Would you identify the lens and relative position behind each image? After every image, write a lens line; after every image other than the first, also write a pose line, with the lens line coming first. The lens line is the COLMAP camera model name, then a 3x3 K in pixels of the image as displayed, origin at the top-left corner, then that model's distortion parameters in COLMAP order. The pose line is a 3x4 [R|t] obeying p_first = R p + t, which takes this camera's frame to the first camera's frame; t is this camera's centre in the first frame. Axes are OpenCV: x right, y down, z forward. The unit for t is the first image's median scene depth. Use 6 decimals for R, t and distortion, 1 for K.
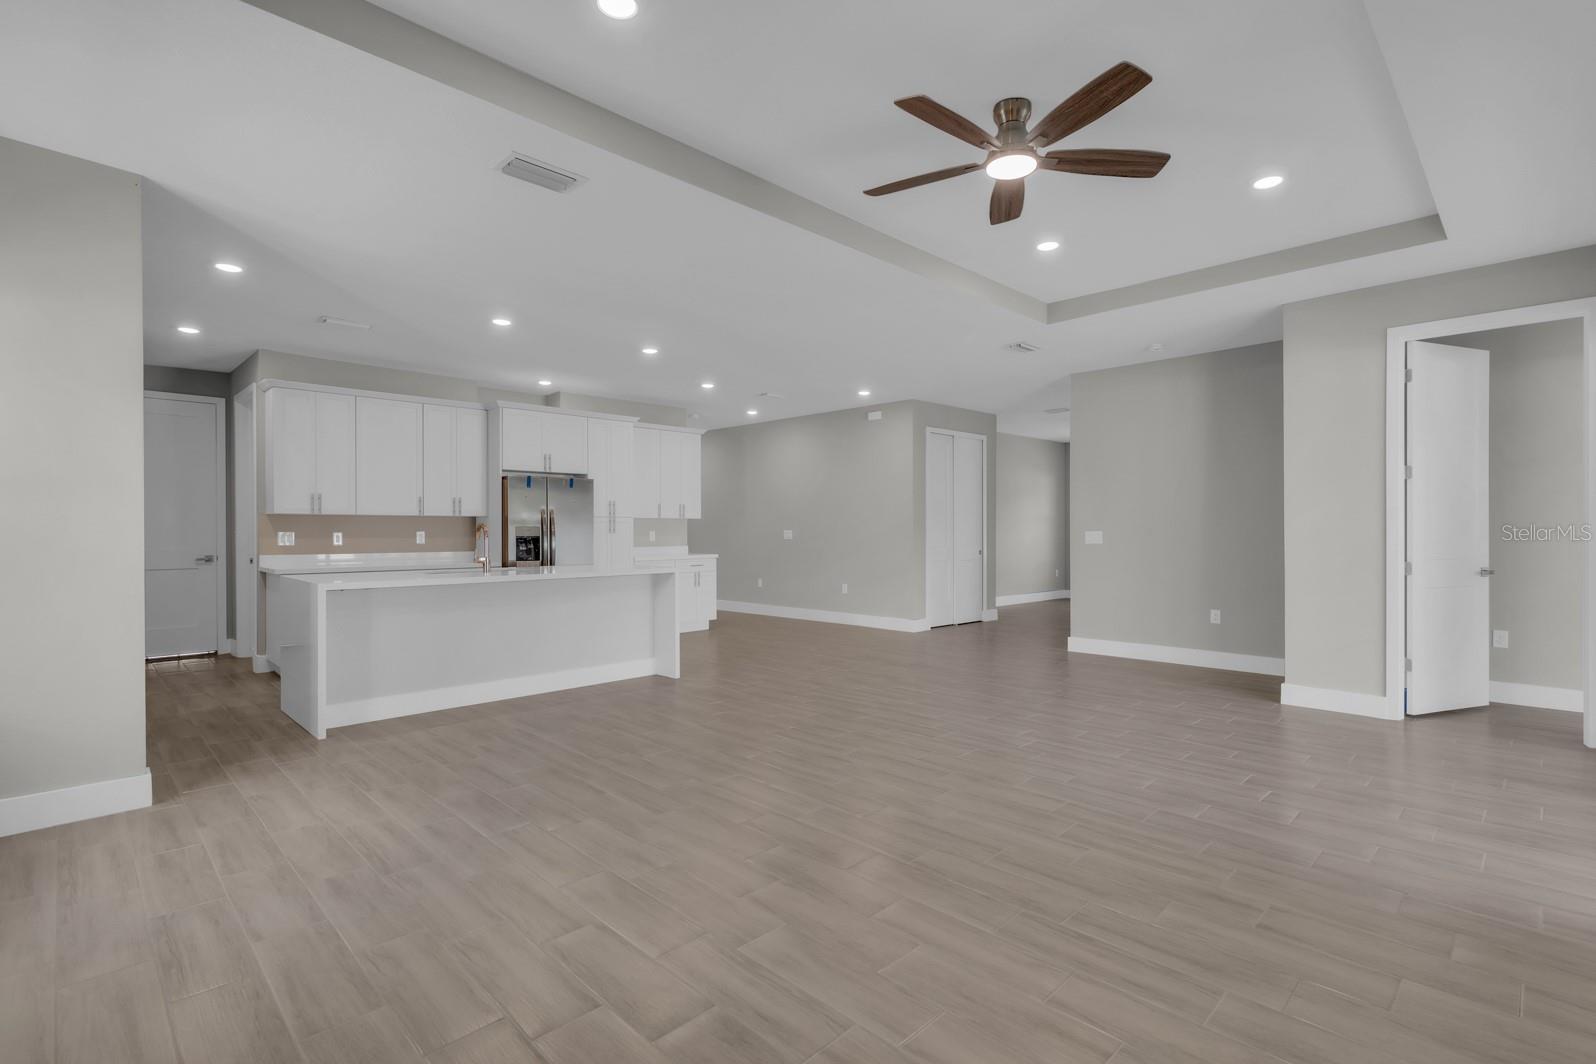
lens RADIAL K [[756.4, 0, 794.2], [0, 756.4, 531.6], [0, 0, 1]] dist [-0.013001, 0.000885]
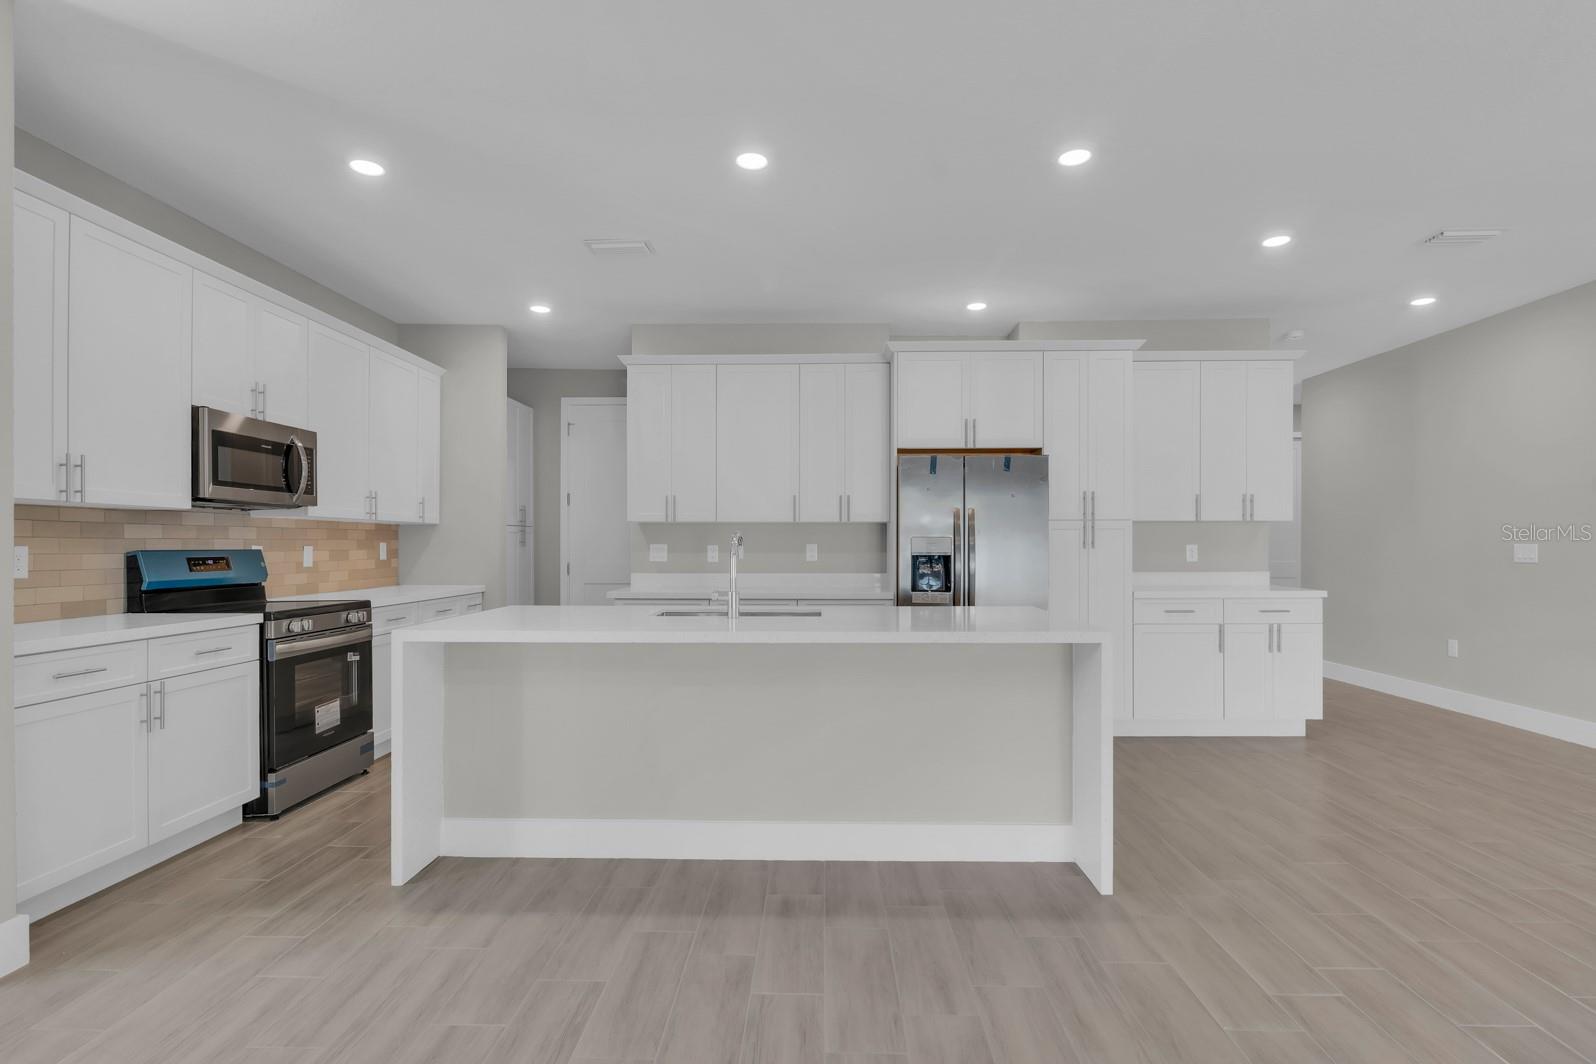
lens RADIAL K [[756.4, 0, 814.3], [0, 756.4, 543.9], [0, 0, 1]] dist [-0.013001, 0.000885]
pose [[0.690944, 0.004262, -0.722896, 0.030060], [-0.001330, 0.999988, 0.004625, -0.003834], [0.722907, -0.002234, 0.690942, 0.493457]]
